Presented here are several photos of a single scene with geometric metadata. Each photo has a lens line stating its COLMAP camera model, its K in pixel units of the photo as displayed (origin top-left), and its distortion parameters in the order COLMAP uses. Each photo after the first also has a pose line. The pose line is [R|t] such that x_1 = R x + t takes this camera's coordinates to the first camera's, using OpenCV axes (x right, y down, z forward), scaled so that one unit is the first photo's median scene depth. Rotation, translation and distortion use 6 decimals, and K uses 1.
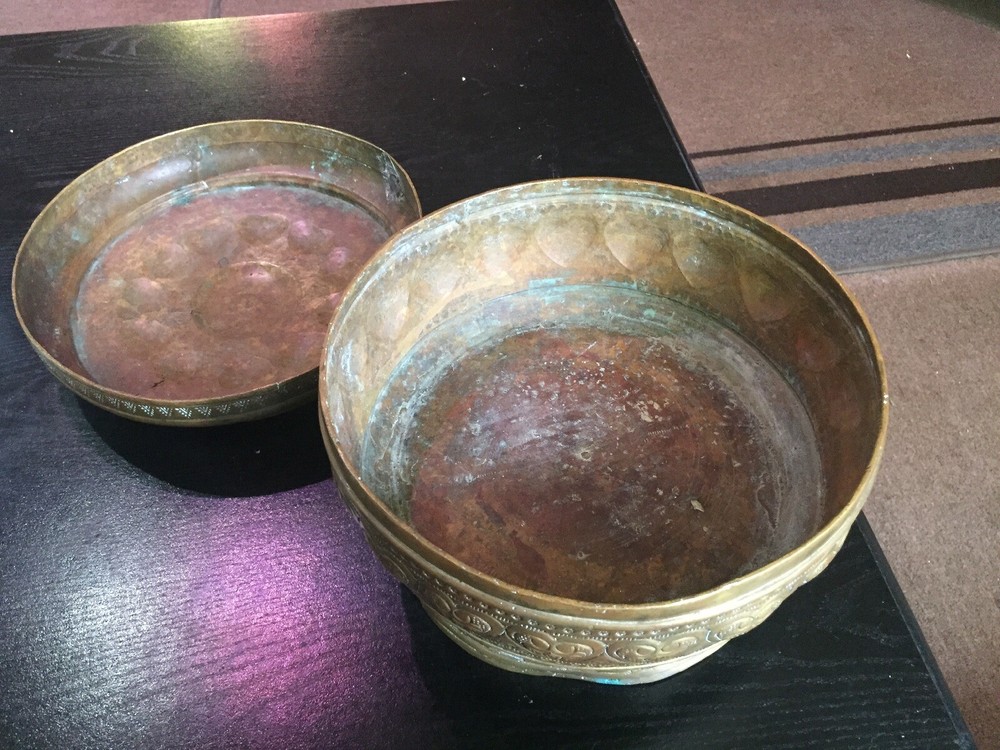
lens RADIAL K [[898.3, 0, 488.3], [0, 898.3, 373.5], [0, 0, 1]] dist [0.031499, -0.007963]
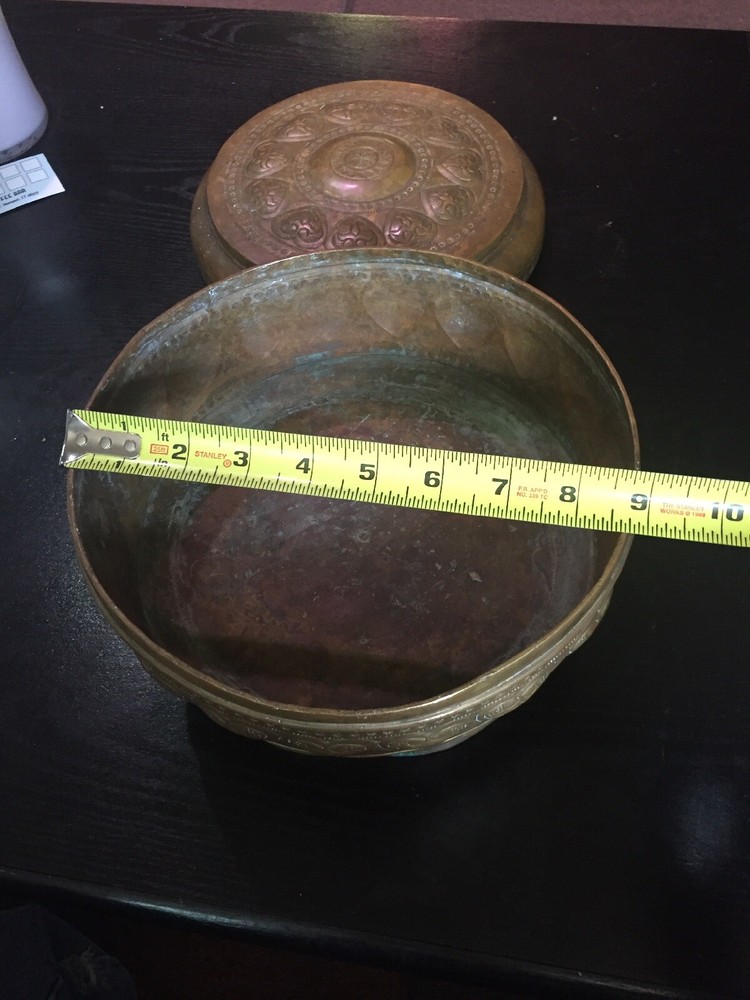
lens RADIAL K [[898.3, 0, 387.1], [0, 898.3, 499.7], [0, 0, 1]] dist [0.031499, -0.007963]
pose [[0.993121, -0.111948, 0.034338, 0.100643], [0.106562, 0.985604, 0.131260, -0.074198], [-0.048538, -0.126698, 0.990753, 0.017743]]
